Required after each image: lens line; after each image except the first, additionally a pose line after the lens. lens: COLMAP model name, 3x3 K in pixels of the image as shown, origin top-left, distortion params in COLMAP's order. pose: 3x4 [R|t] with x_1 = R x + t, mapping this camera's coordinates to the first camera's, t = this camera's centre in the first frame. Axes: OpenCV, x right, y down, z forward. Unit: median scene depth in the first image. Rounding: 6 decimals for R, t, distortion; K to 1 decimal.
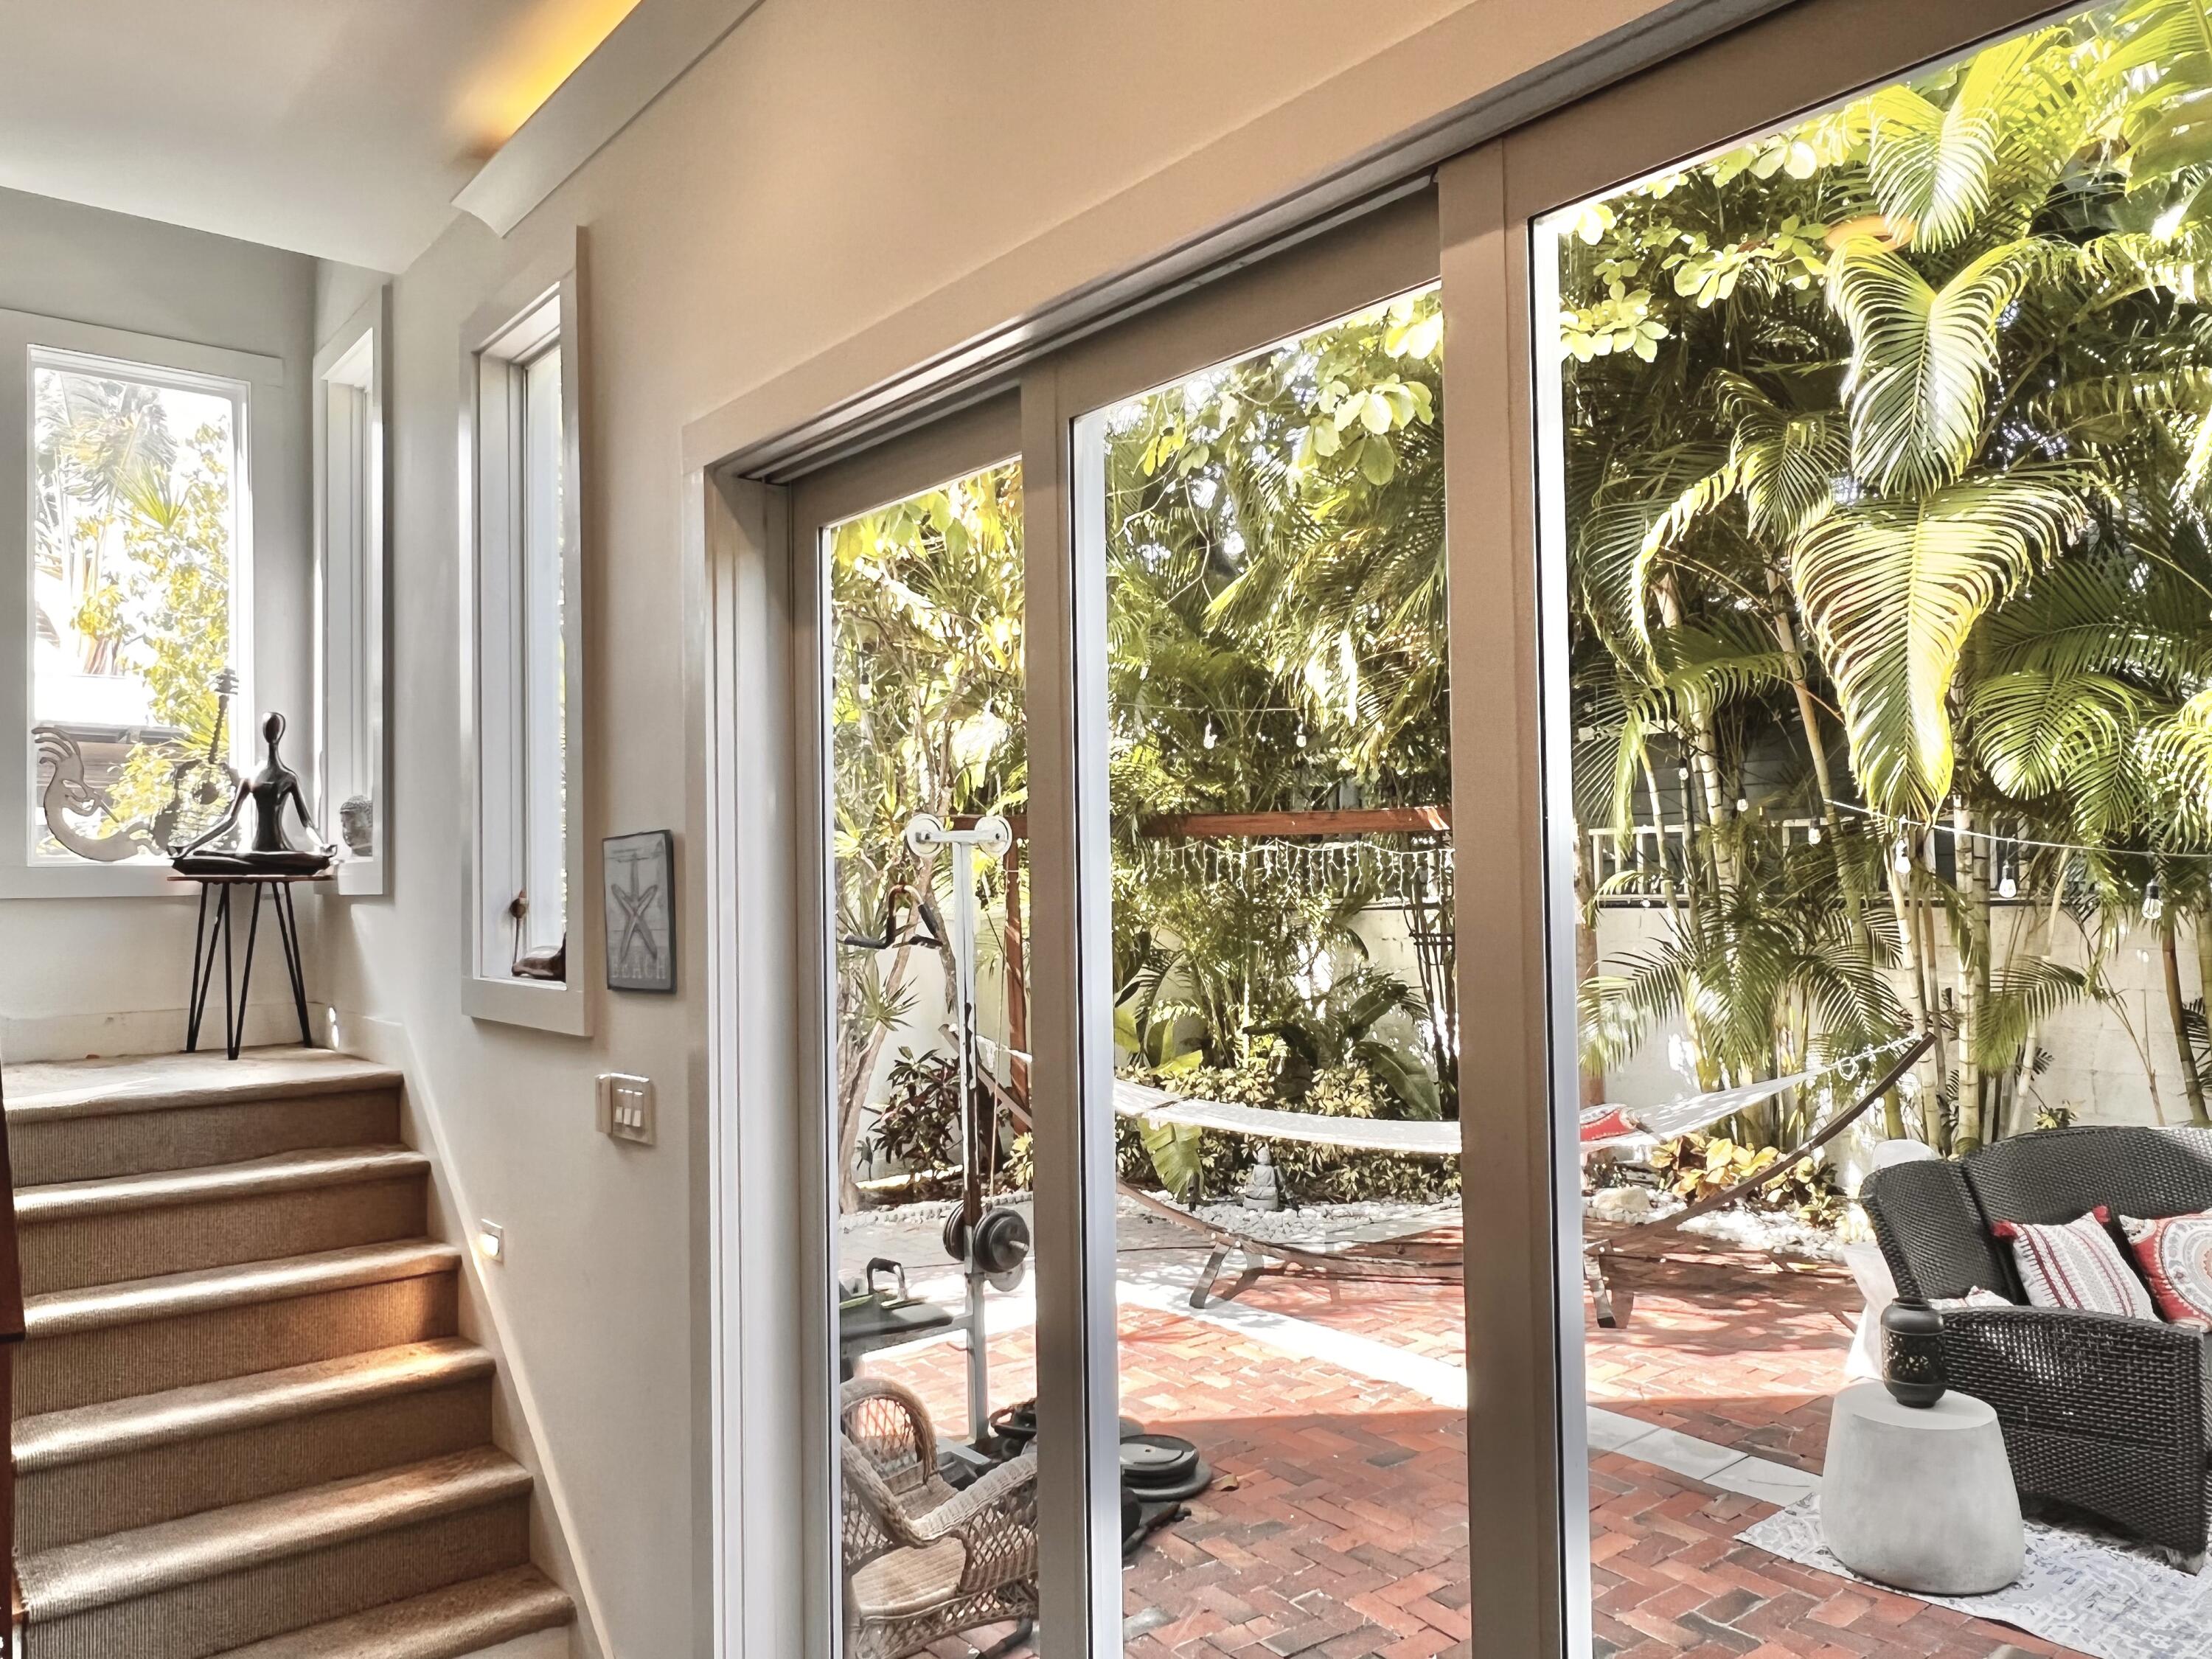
lens RADIAL K [[1583.9, 0, 1106.2], [0, 1583.9, 829.2], [0, 0, 1]] dist [-0.015194, -0.000756]
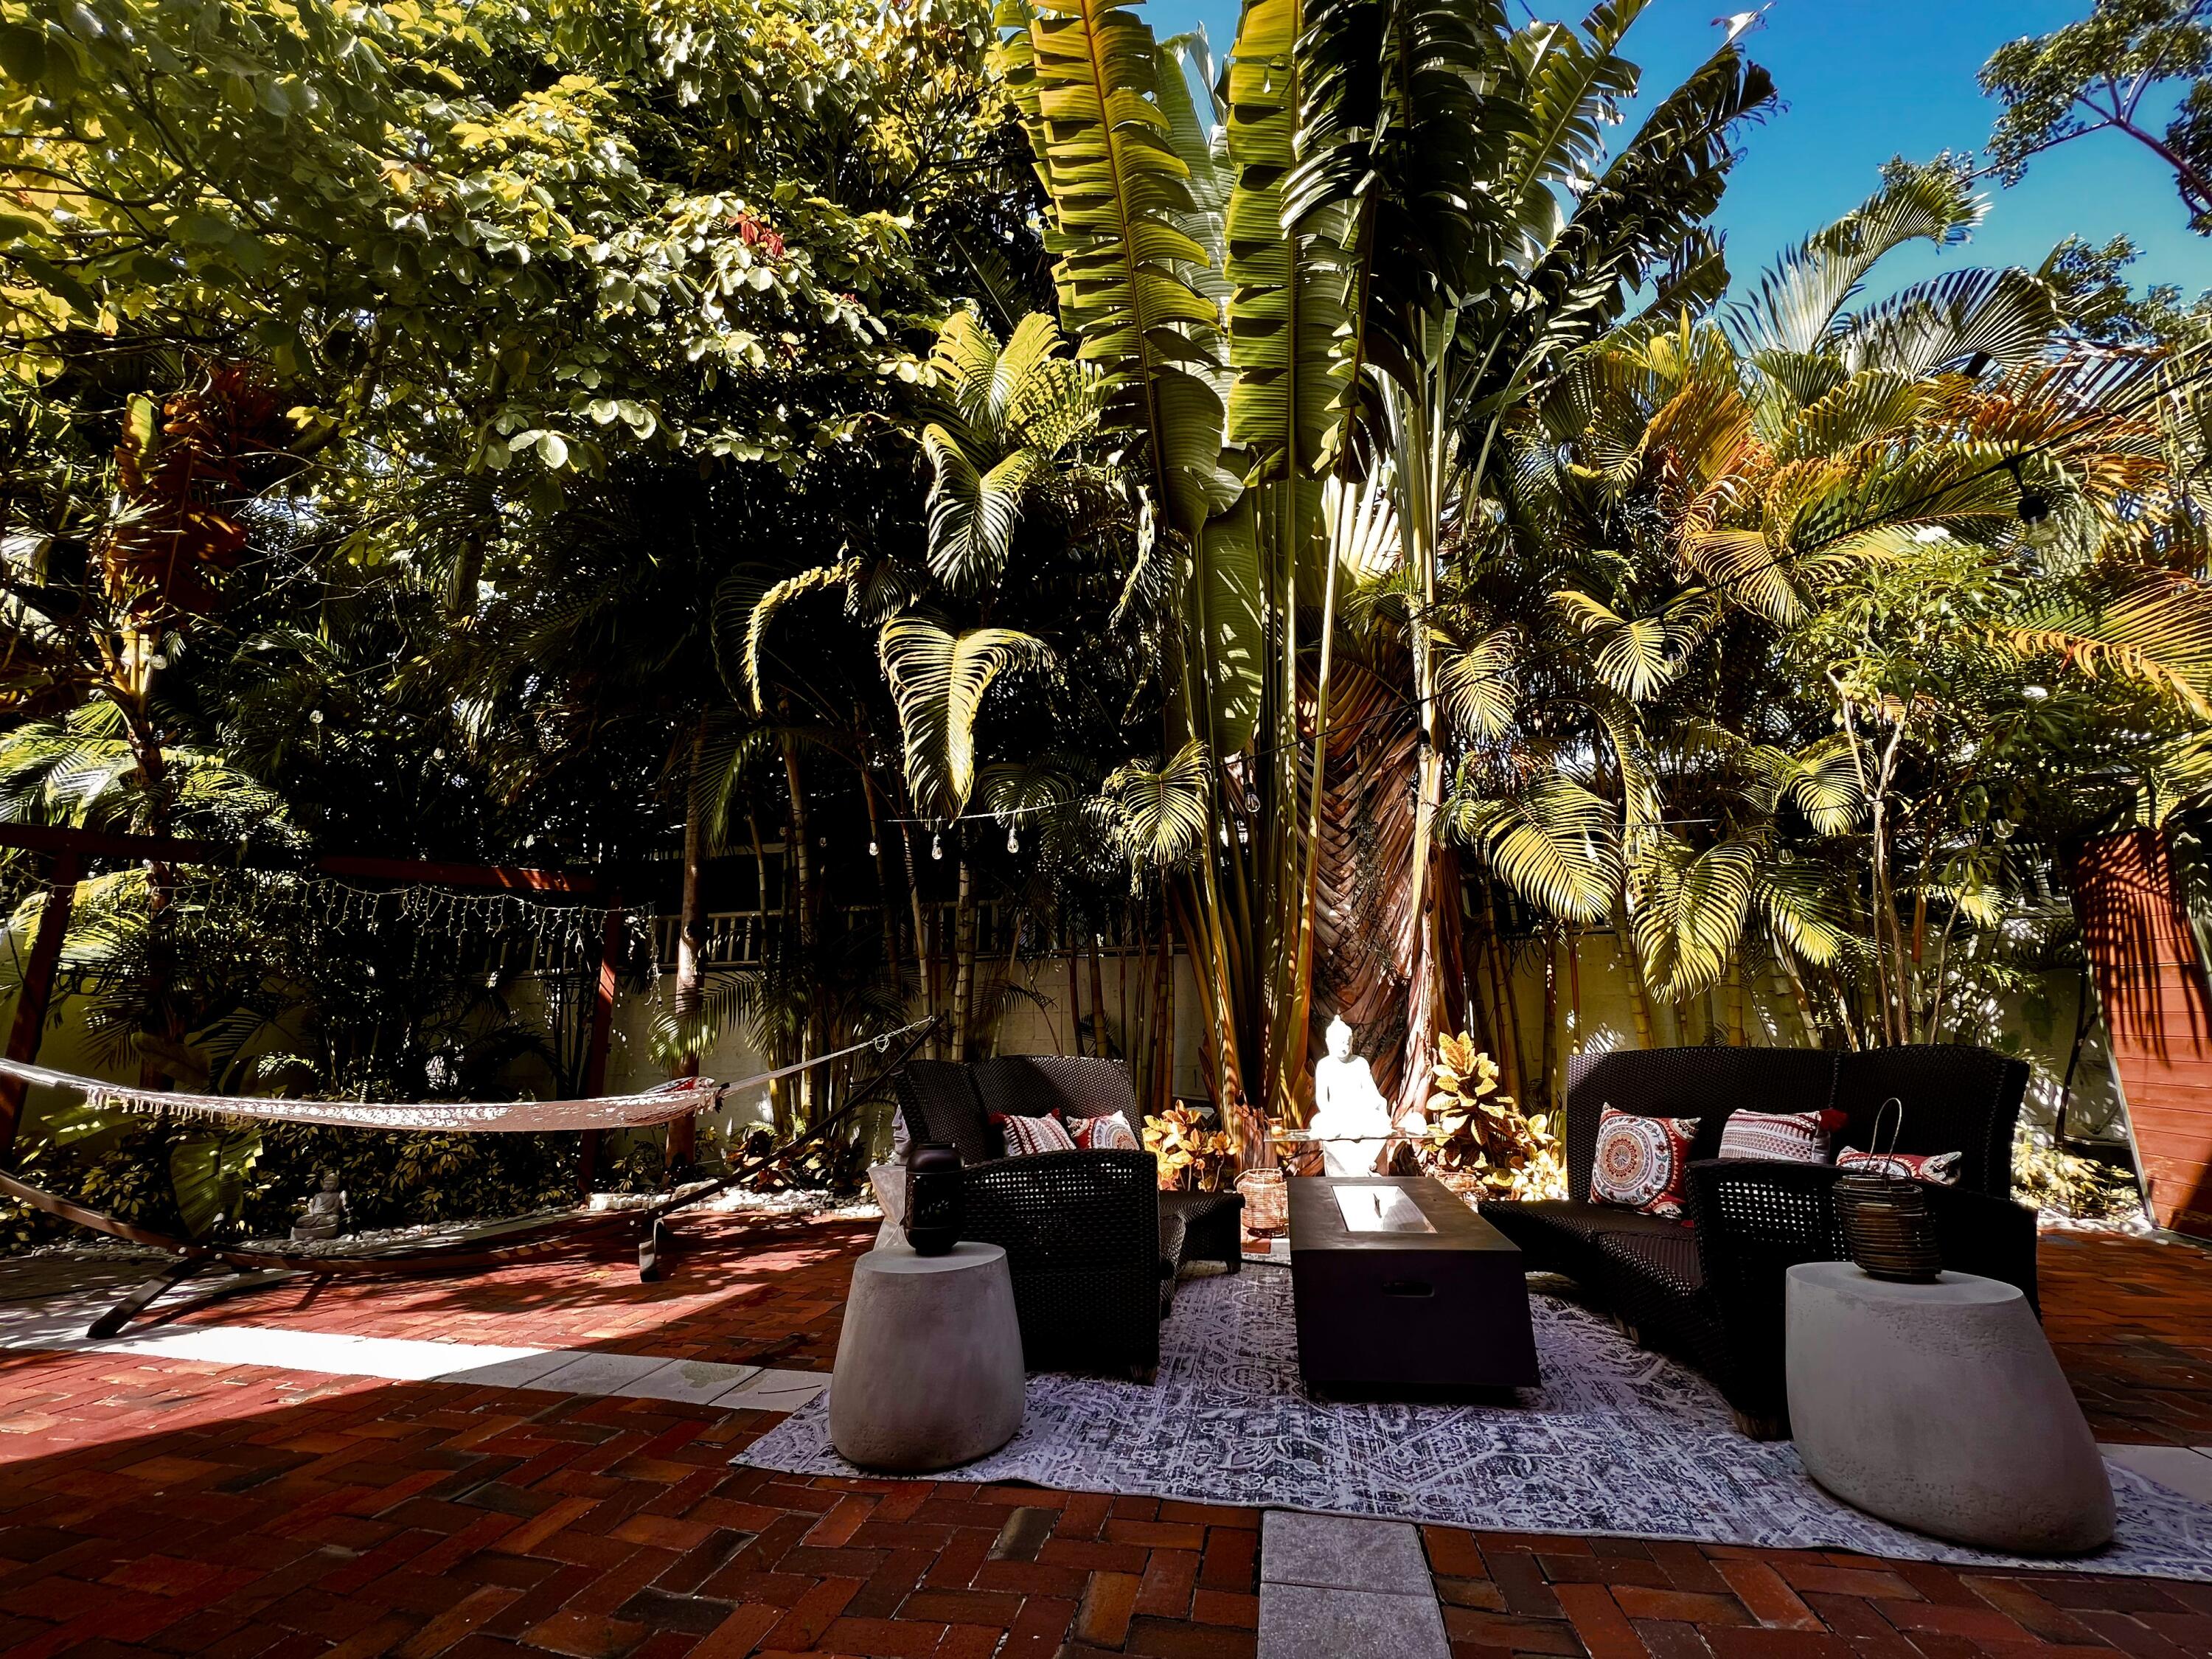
lens RADIAL K [[880.0, 0, 1110.8], [0, 880.0, 820.9], [0, 0, 1]] dist [-0.003144, -0.000038]
pose [[0.772315, 0.166677, 0.612983, 0.202452], [-0.015617, 0.969654, -0.243984, 0.217948], [-0.635048, 0.178860, 0.751481, 0.433908]]
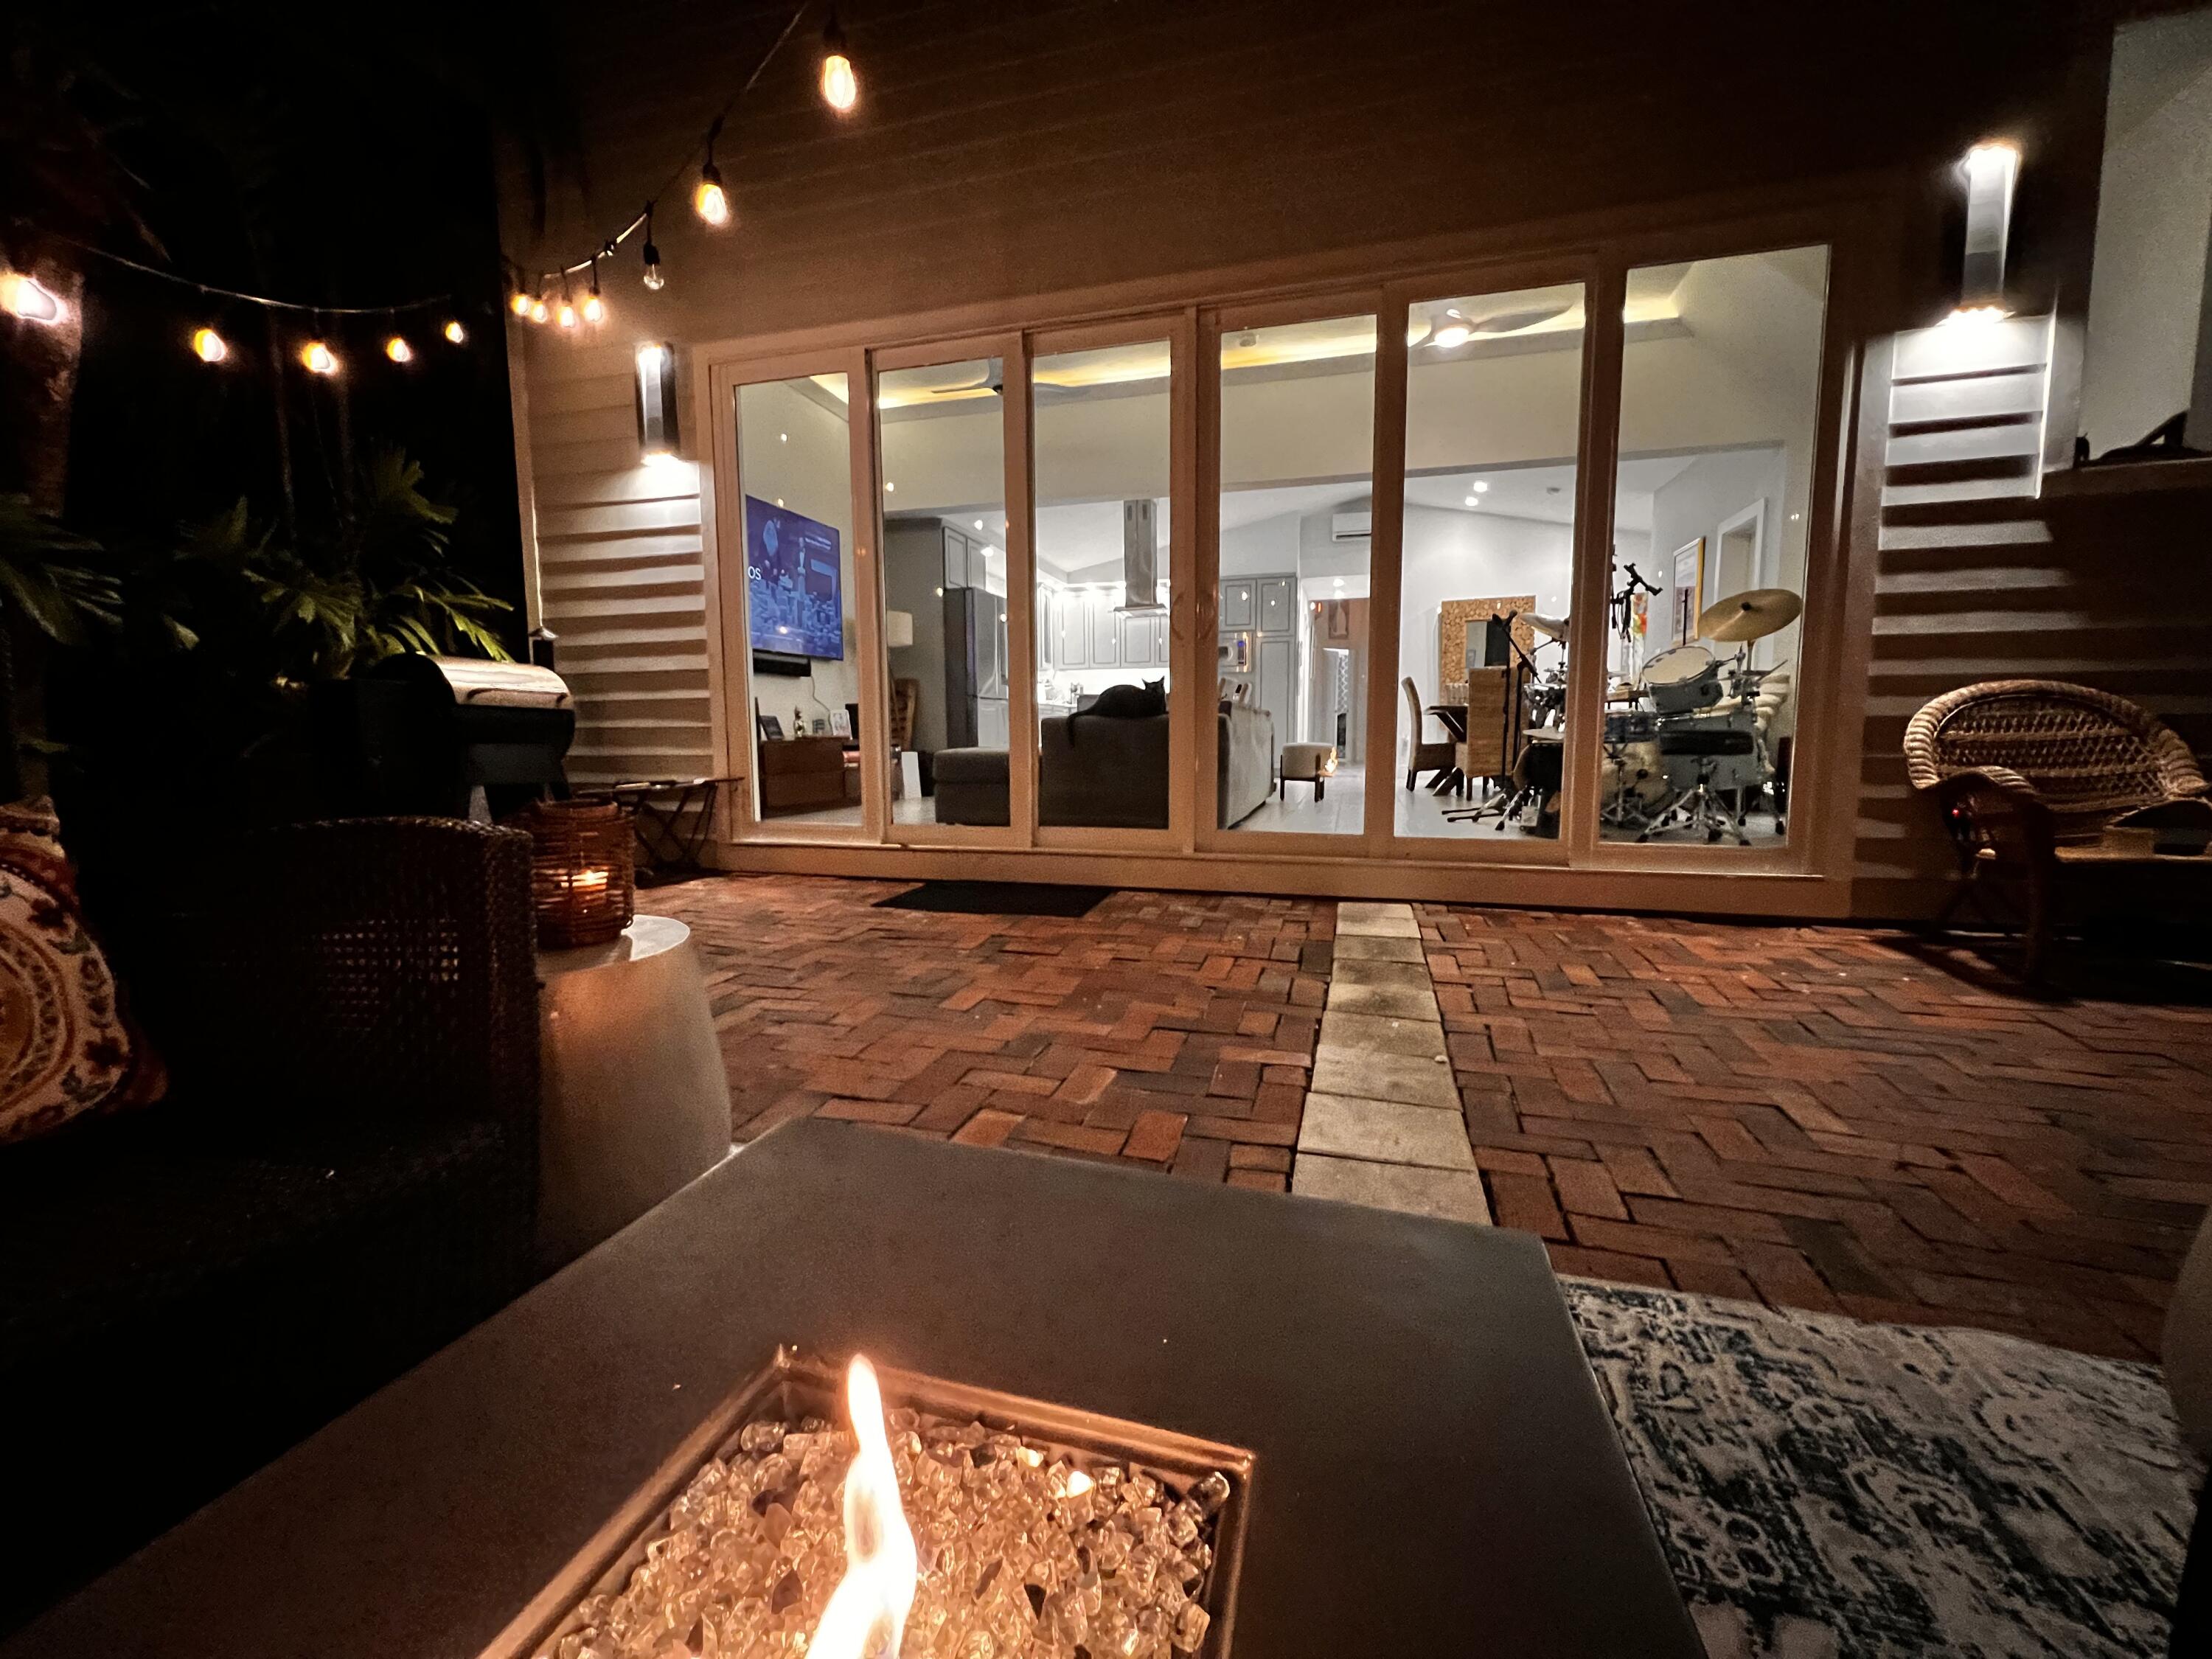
lens RADIAL K [[885.8, 0, 1097.8], [0, 885.8, 825.8], [0, 0, 1]] dist [0.001054, 0.000052]
pose [[-0.826579, 0.084850, -0.556388, 0.796469], [0.042154, 0.995127, 0.089134, 0.257923], [0.561240, 0.050223, -0.826128, 0.893267]]
